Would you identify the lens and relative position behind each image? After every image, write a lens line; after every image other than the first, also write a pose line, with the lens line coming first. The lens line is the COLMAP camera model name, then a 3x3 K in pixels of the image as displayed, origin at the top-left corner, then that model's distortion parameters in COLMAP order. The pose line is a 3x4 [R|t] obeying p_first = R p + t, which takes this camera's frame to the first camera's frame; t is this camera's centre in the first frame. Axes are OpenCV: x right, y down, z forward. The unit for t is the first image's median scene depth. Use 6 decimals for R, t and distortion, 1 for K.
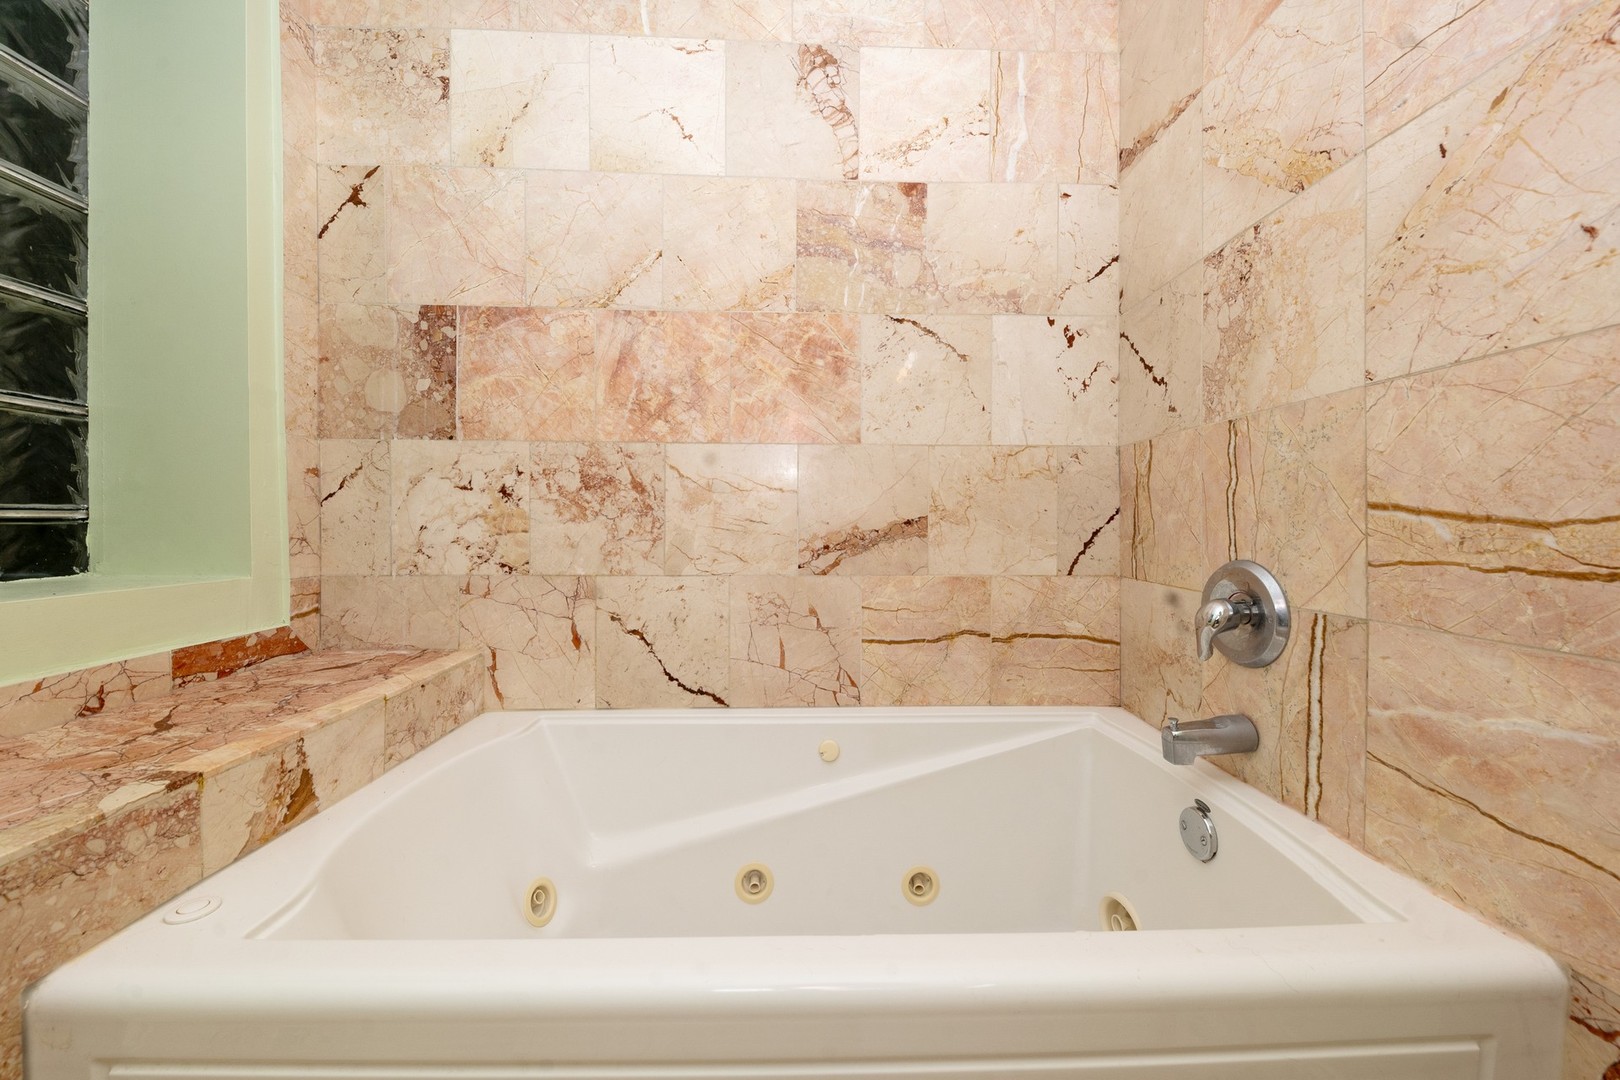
lens RADIAL K [[578.3, 0, 800.0], [0, 578.3, 530.3], [0, 0, 1]] dist [0.008224, -0.006126]
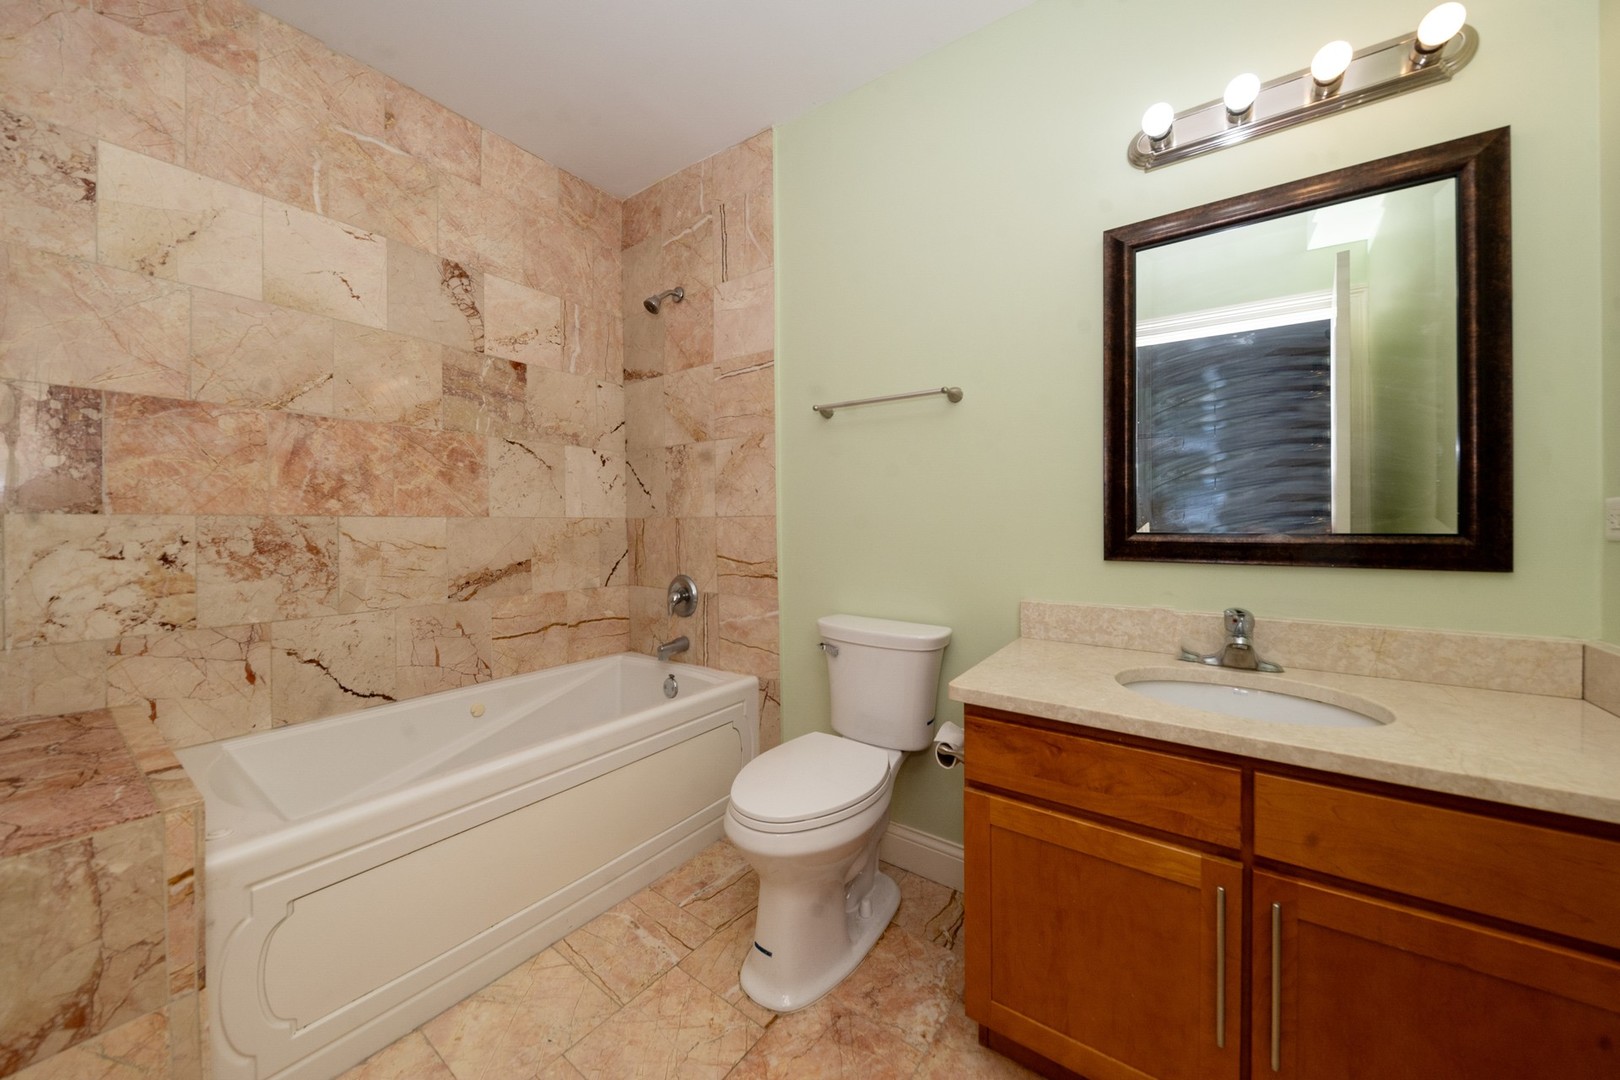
lens RADIAL K [[578.3, 0, 800.0], [0, 578.3, 530.3], [0, 0, 1]] dist [0.008224, -0.006126]
pose [[0.622995, -0.017396, 0.782032, -0.622062], [0.022687, 0.999734, 0.004165, -0.099900], [-0.781897, 0.015148, 0.623224, -0.684121]]
